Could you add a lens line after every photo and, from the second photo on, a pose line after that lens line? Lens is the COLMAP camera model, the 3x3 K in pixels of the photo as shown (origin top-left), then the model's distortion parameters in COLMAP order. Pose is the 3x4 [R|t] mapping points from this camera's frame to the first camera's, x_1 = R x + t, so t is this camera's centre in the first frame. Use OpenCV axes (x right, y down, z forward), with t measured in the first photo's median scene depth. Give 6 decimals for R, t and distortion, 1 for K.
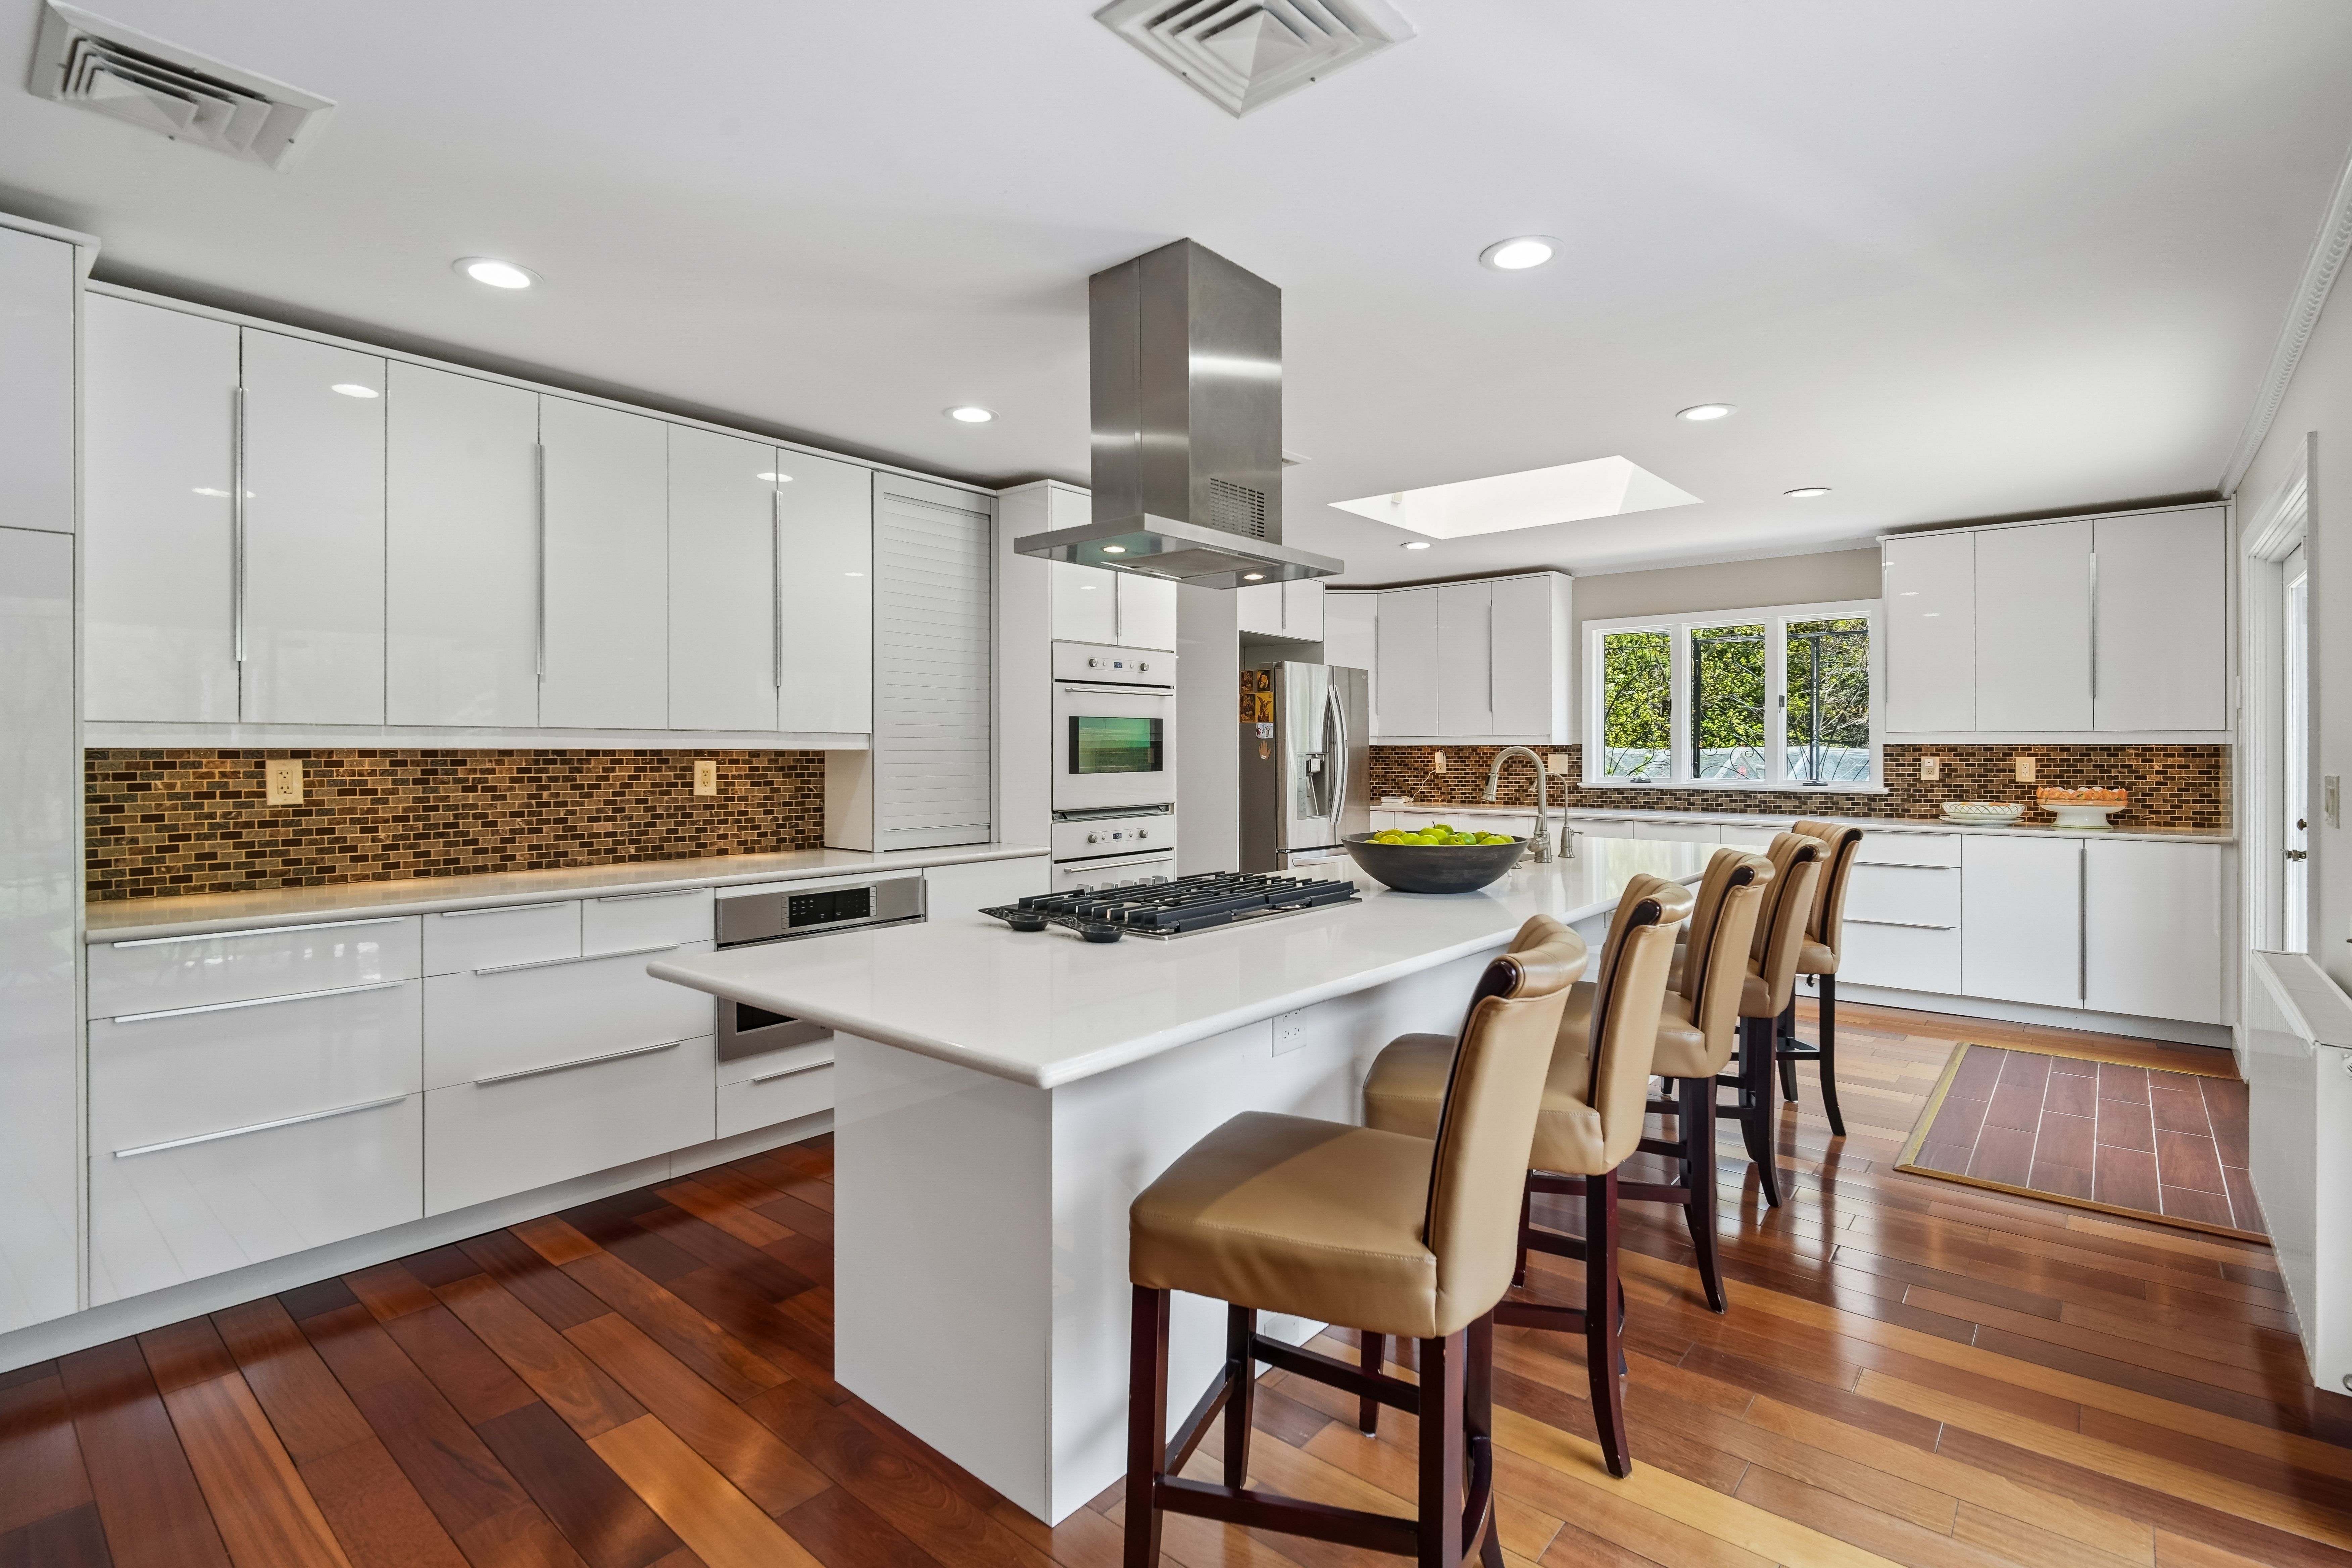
lens RADIAL K [[1097.7, 0, 1170.3], [0, 1097.7, 768.0], [0, 0, 1]] dist [-0.003432, -0.003724]
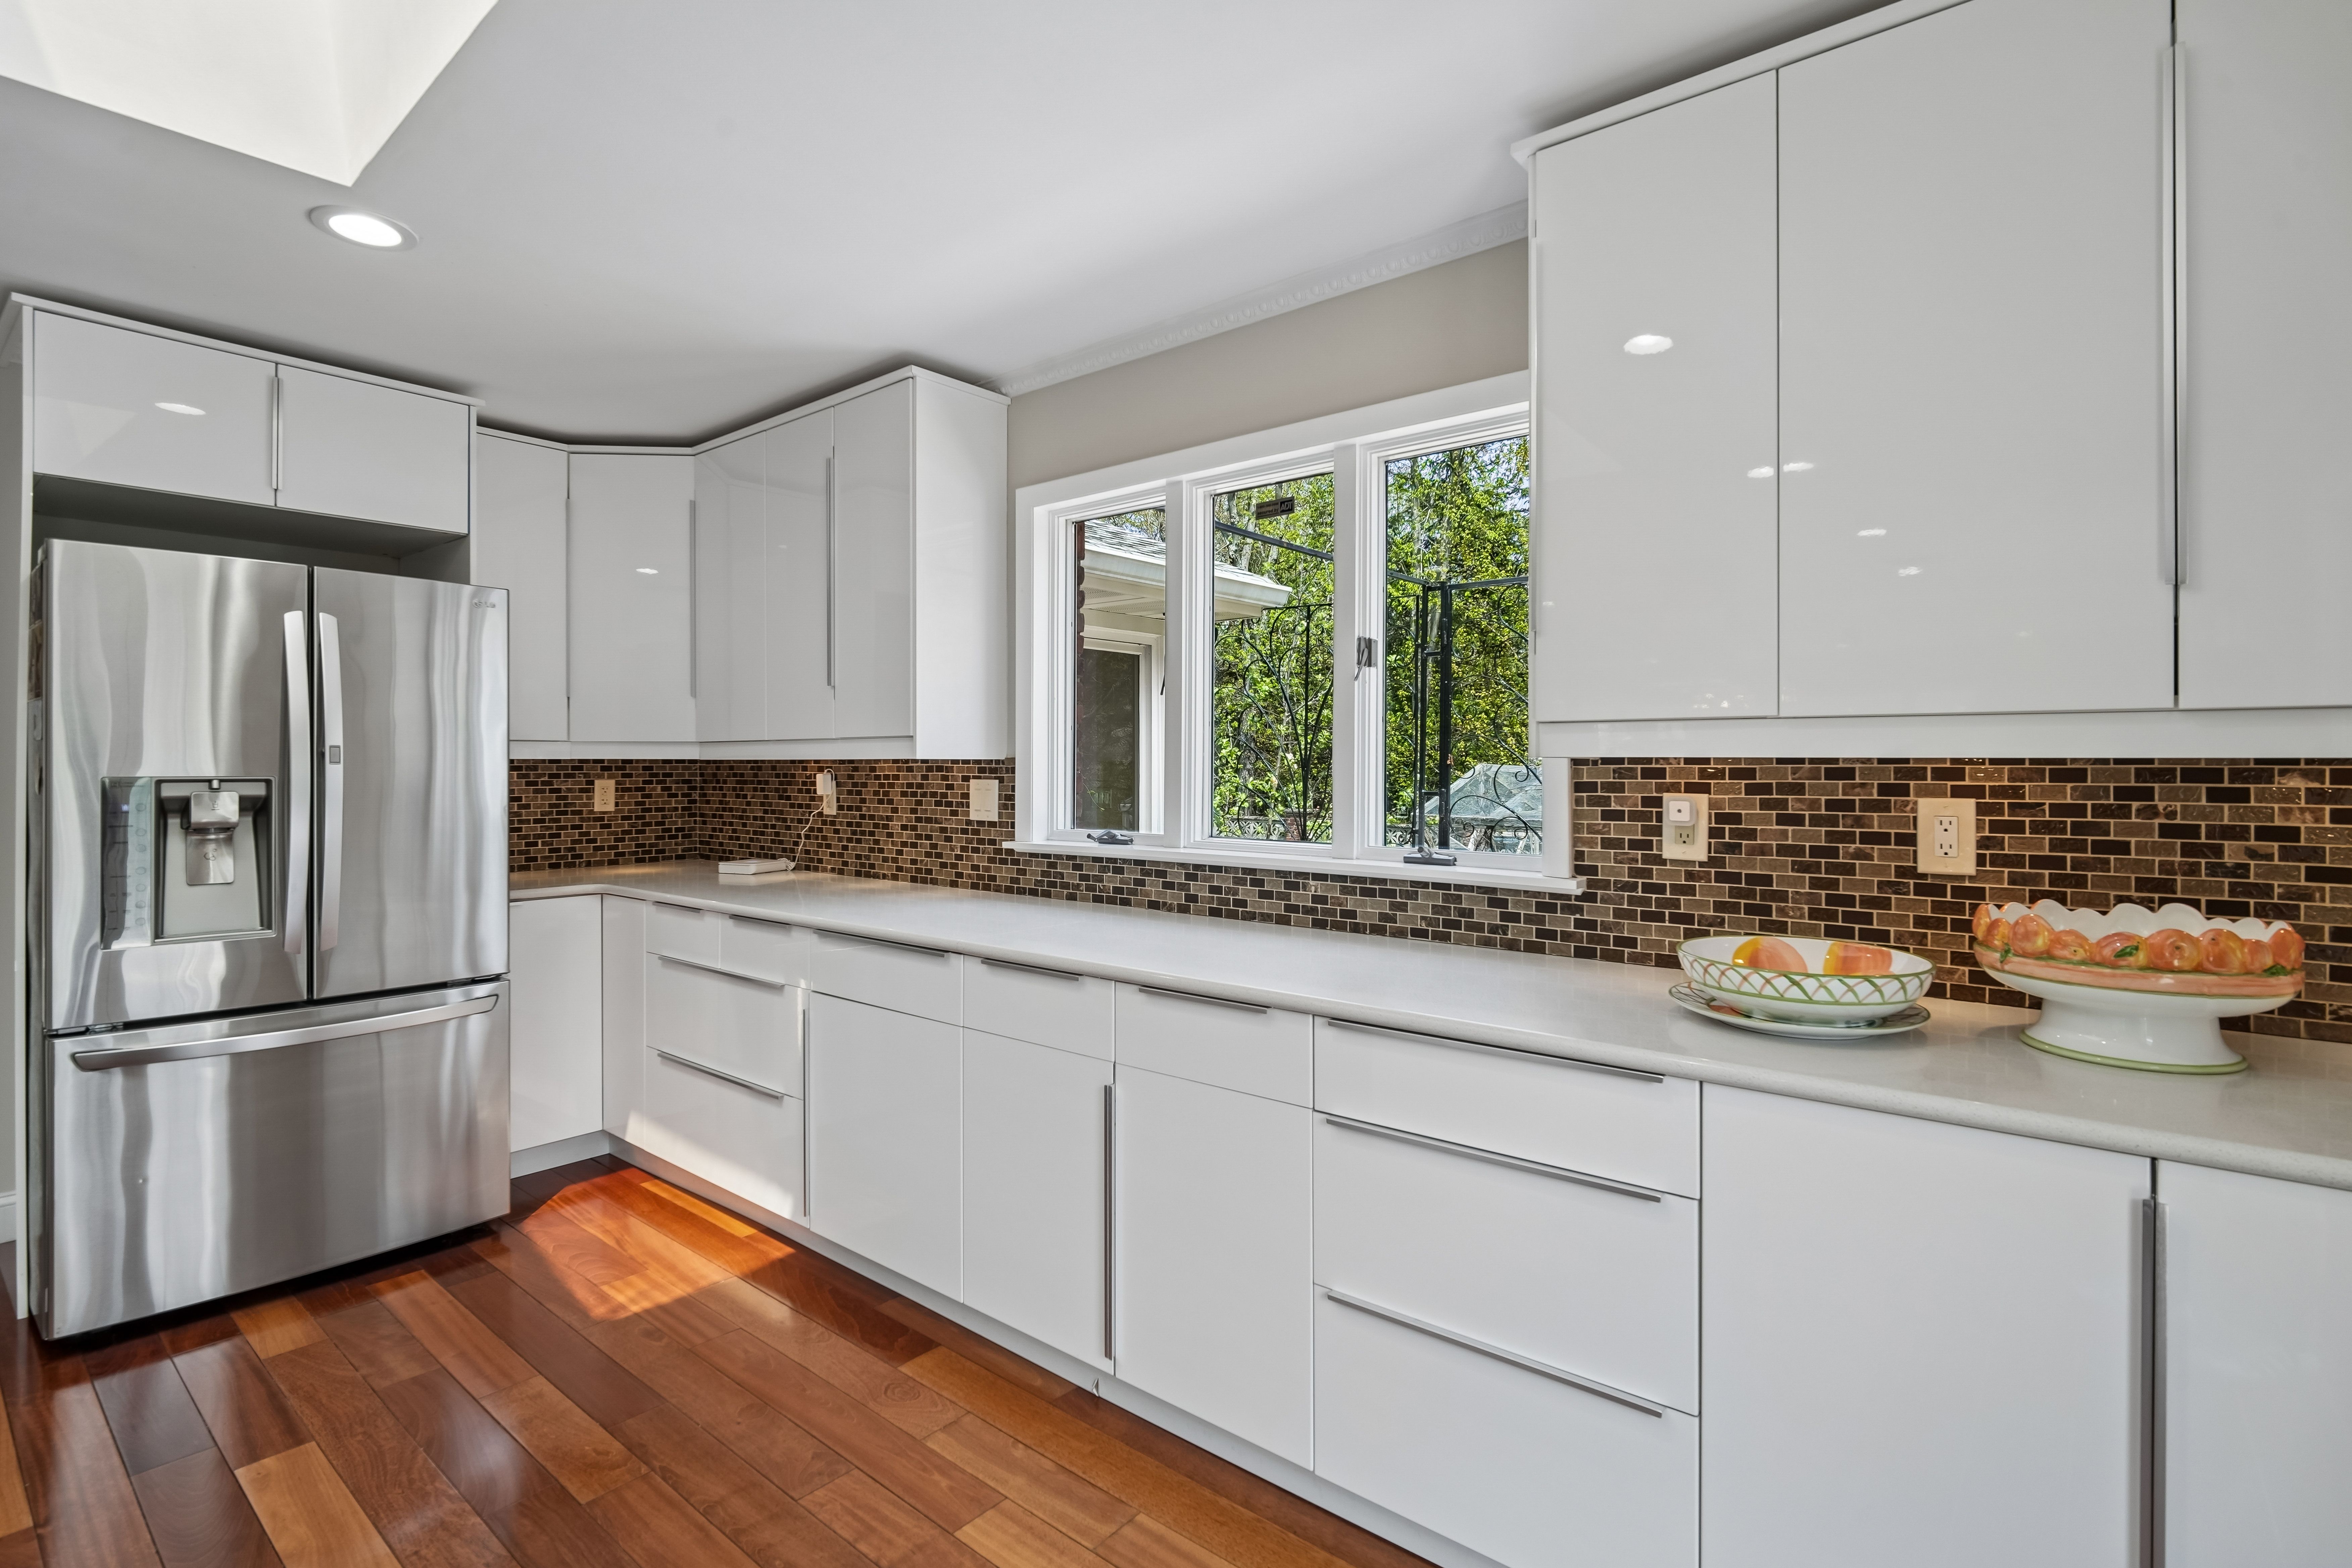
lens RADIAL K [[1097.7, 0, 1182.7], [0, 1097.7, 776.1], [0, 0, 1]] dist [-0.003432, -0.003724]
pose [[0.999915, 0.001148, 0.012958, 0.526781], [-0.001085, 0.999988, -0.004807, -0.014068], [-0.012964, 0.004793, 0.999904, 0.648311]]
